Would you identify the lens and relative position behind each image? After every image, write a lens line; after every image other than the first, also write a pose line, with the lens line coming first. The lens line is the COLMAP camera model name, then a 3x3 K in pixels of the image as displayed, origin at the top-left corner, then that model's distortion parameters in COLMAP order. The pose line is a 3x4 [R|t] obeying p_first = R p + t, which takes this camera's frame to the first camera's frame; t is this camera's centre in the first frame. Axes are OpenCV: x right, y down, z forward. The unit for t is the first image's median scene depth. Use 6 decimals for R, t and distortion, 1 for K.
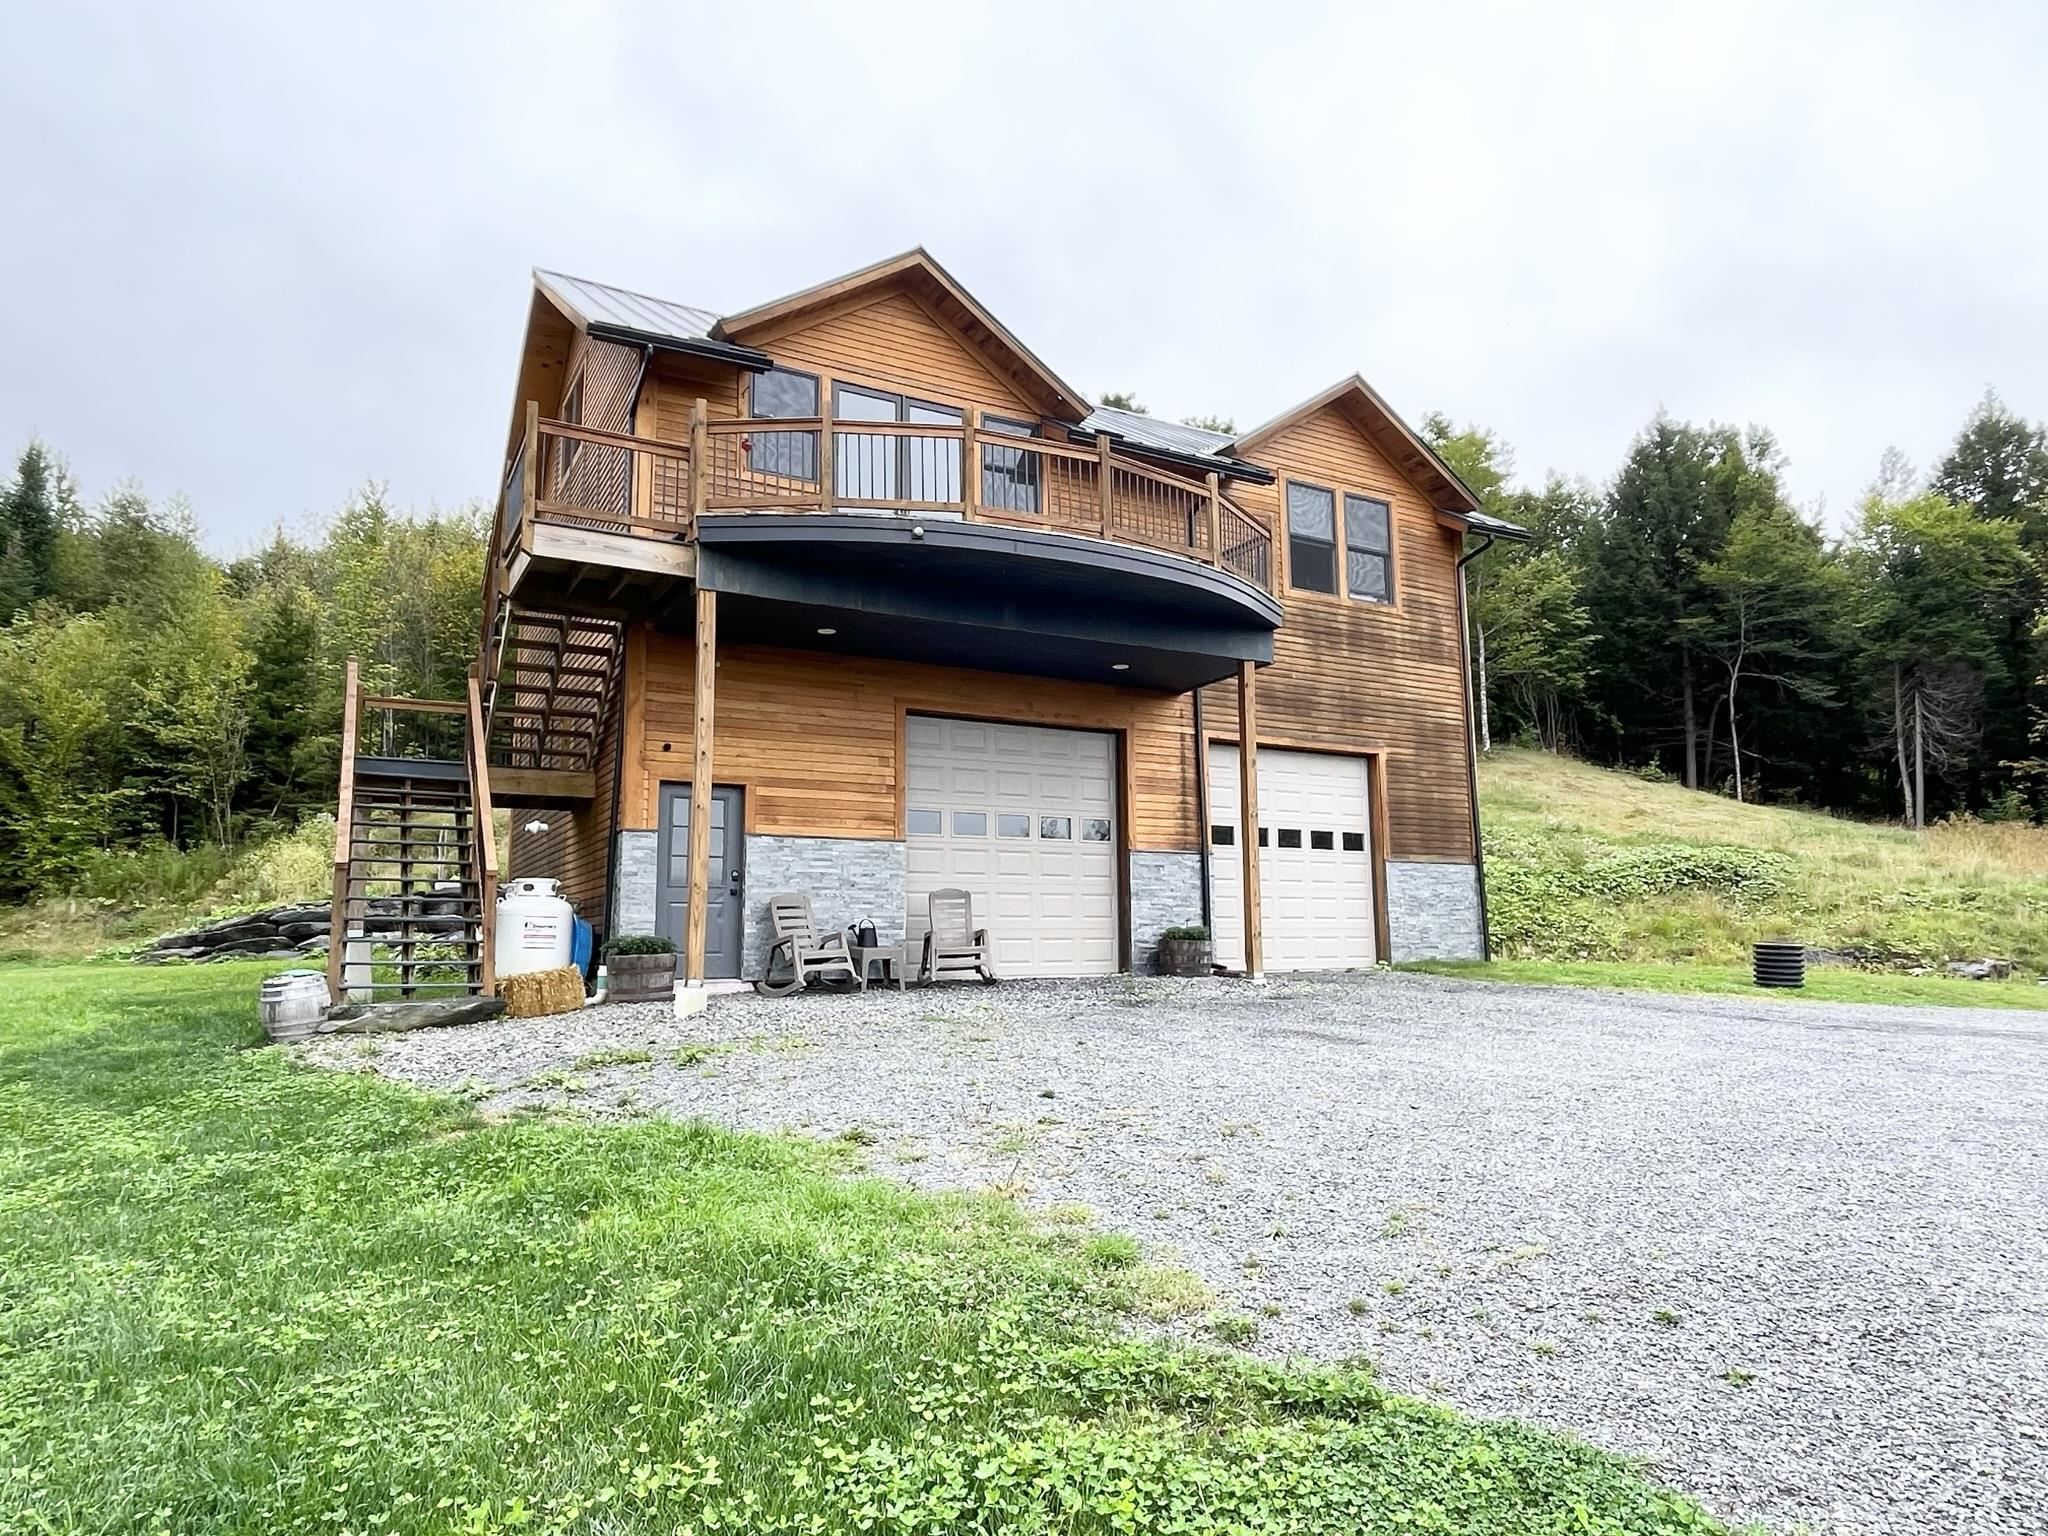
lens RADIAL K [[1242.8, 0, 1024.0], [0, 1242.8, 768.0], [0, 0, 1]] dist [-0.002966, -0.001073]
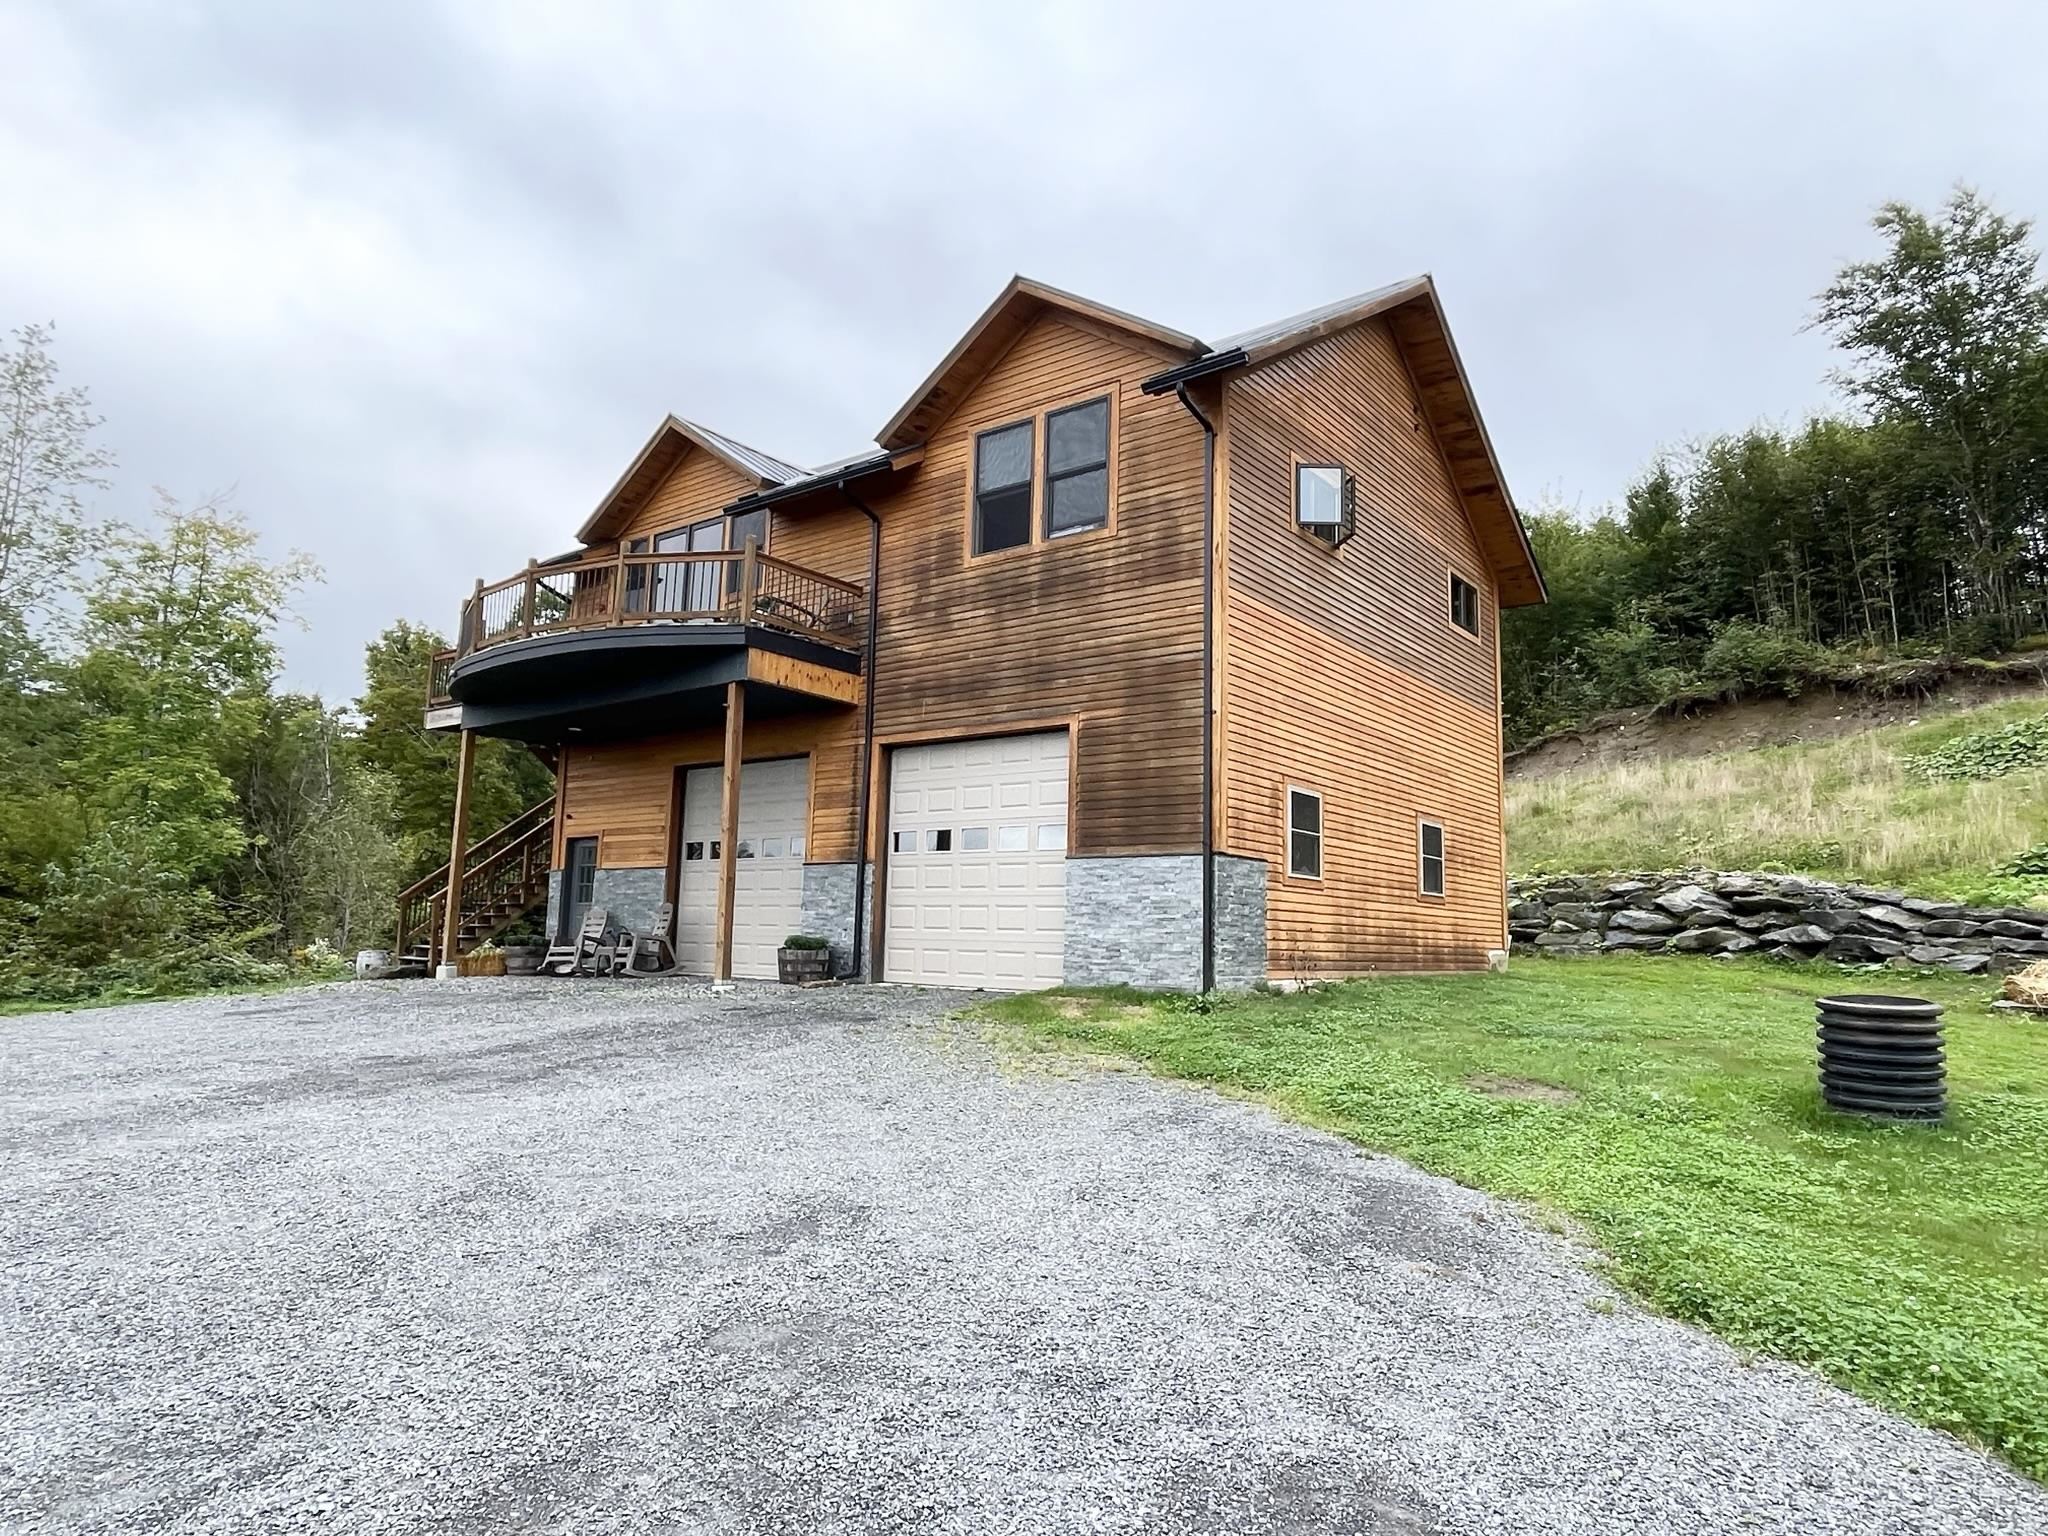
lens RADIAL K [[1242.8, 0, 1024.0], [0, 1242.8, 768.0], [0, 0, 1]] dist [-0.002966, -0.001073]
pose [[0.387258, -0.114086, -0.914885, 1.018641], [0.103145, 0.991446, -0.079974, 0.079077], [0.916183, -0.063396, 0.395713, 0.668727]]
